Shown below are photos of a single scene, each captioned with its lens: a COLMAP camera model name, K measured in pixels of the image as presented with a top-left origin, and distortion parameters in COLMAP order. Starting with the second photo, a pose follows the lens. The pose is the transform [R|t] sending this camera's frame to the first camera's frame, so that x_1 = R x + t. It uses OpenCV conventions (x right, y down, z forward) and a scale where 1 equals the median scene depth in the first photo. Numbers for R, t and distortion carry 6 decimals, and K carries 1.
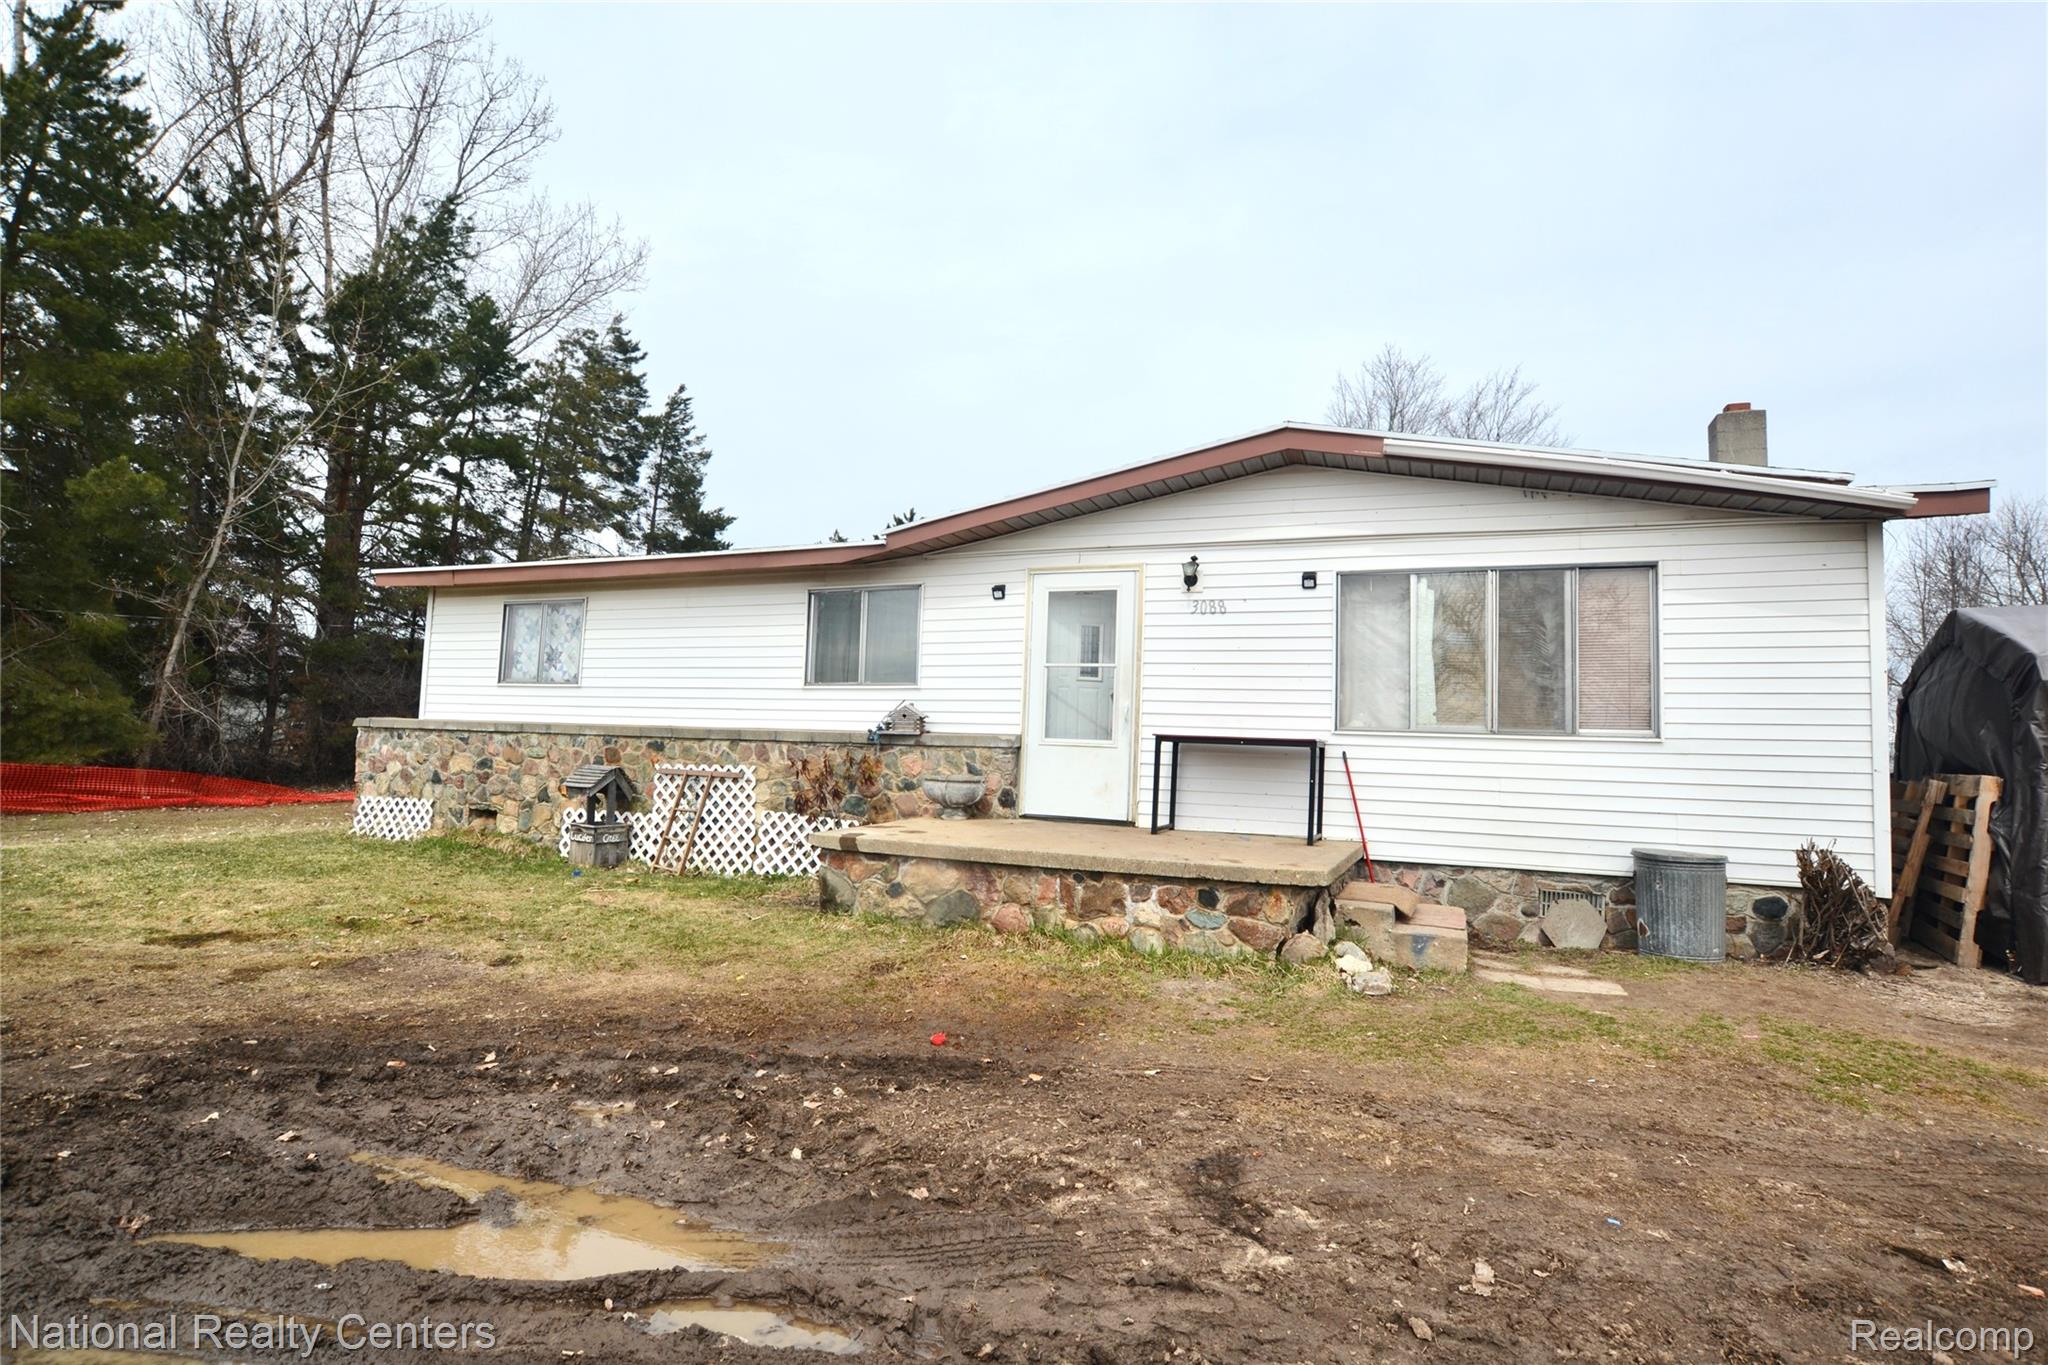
lens RADIAL K [[990.4, 0, 1024.0], [0, 990.4, 682.5], [0, 0, 1]] dist [-0.031077, -0.000082]
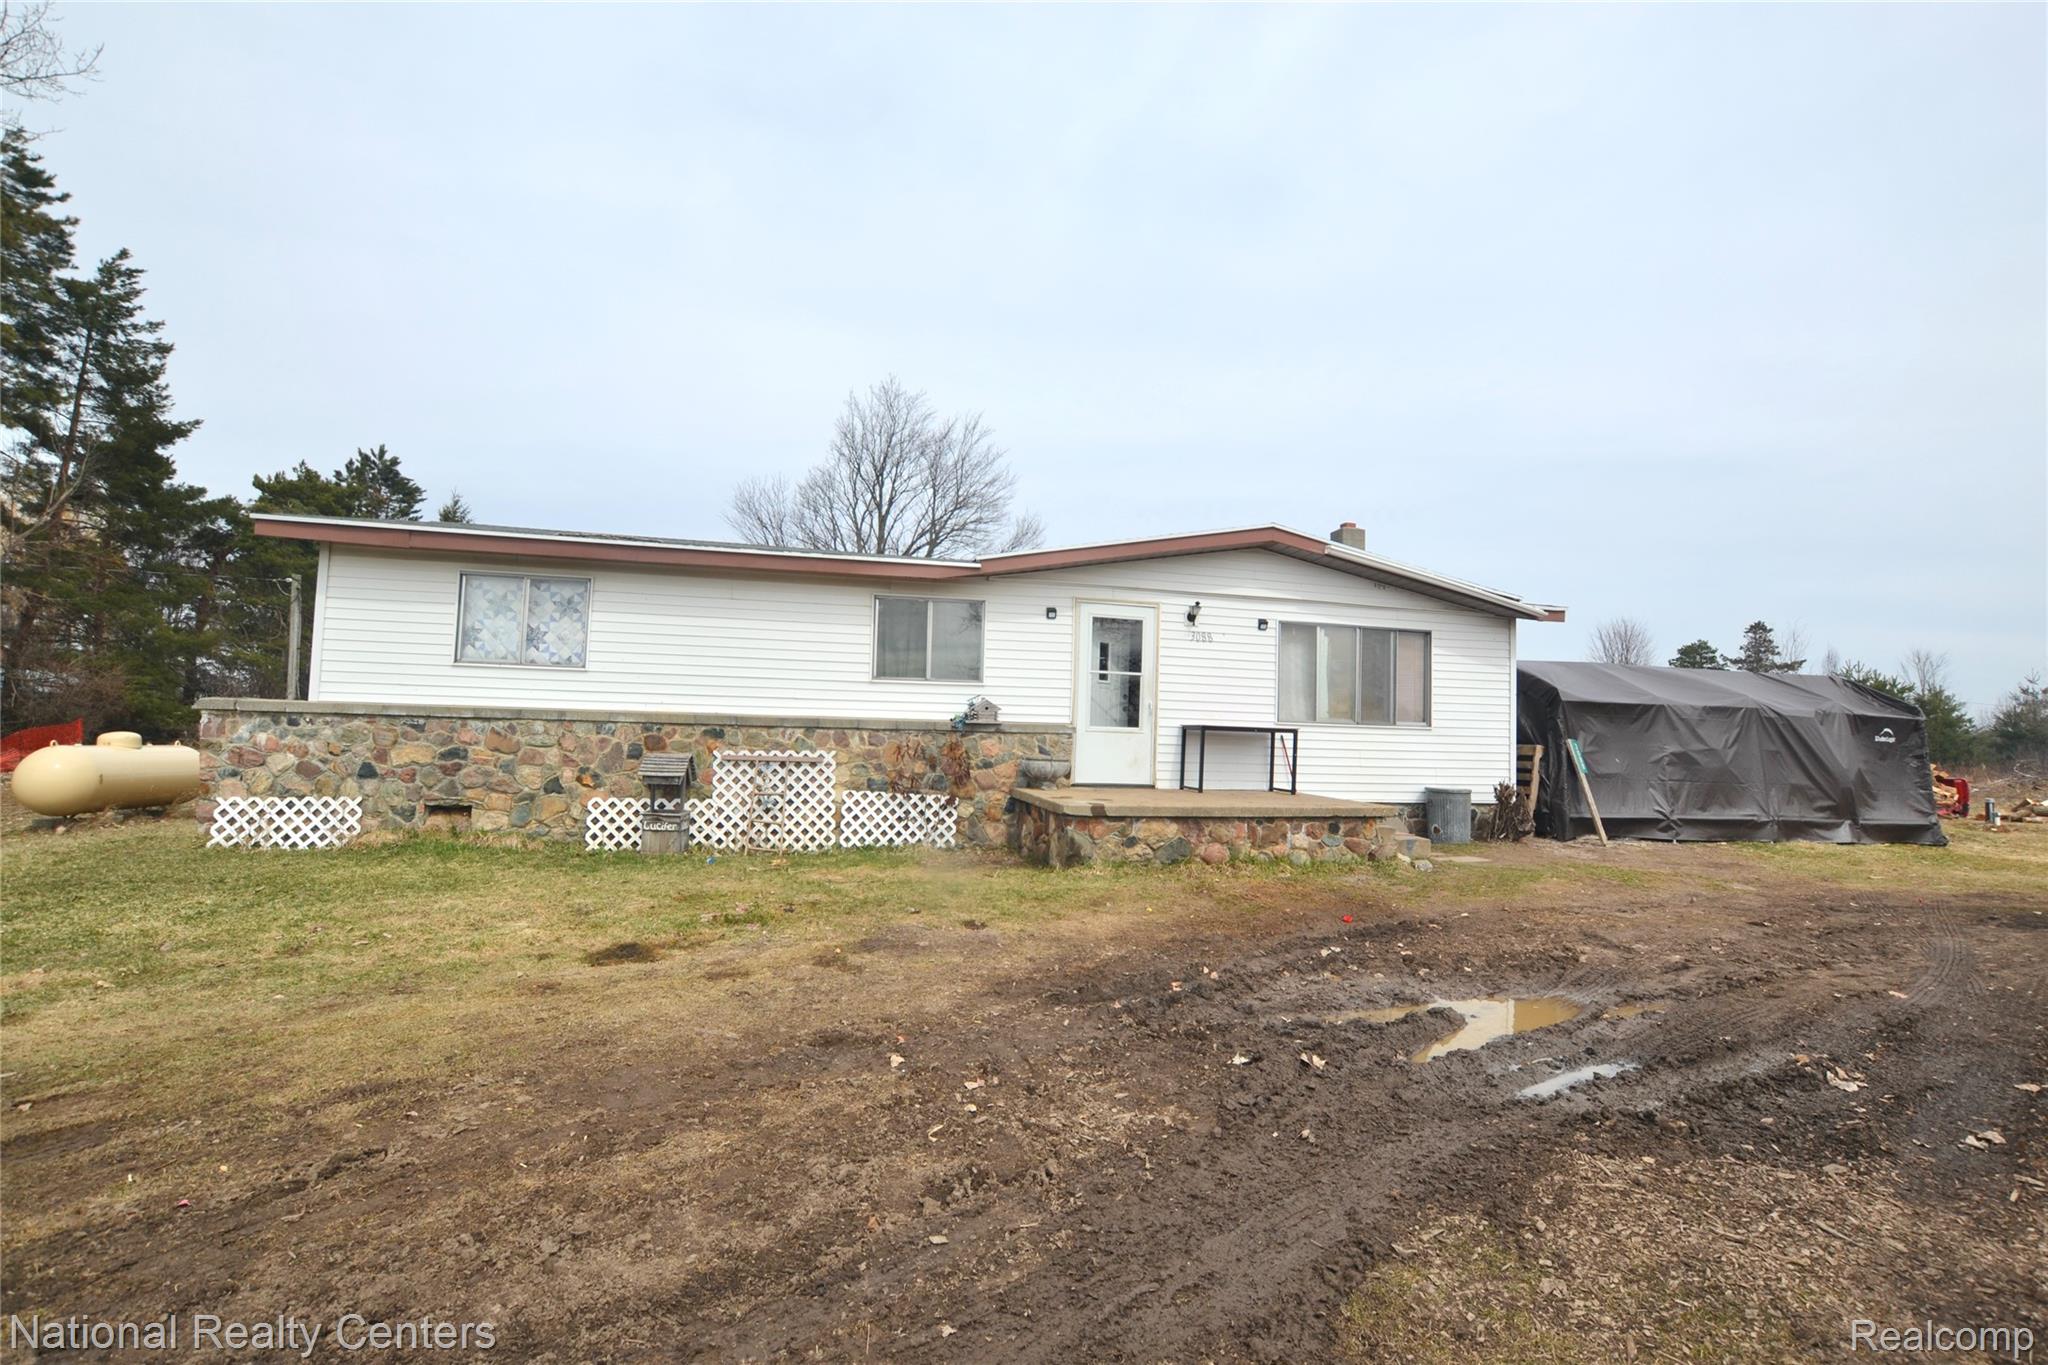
lens RADIAL K [[917.0, 0, 1021.3], [0, 917.0, 683.8], [0, 0, 1]] dist [-0.033100, 0.005403]
pose [[0.811888, 0.020443, 0.583455, -0.717469], [-0.040714, 0.998936, 0.021652, -0.022310], [-0.582392, -0.041334, 0.811857, 0.044938]]
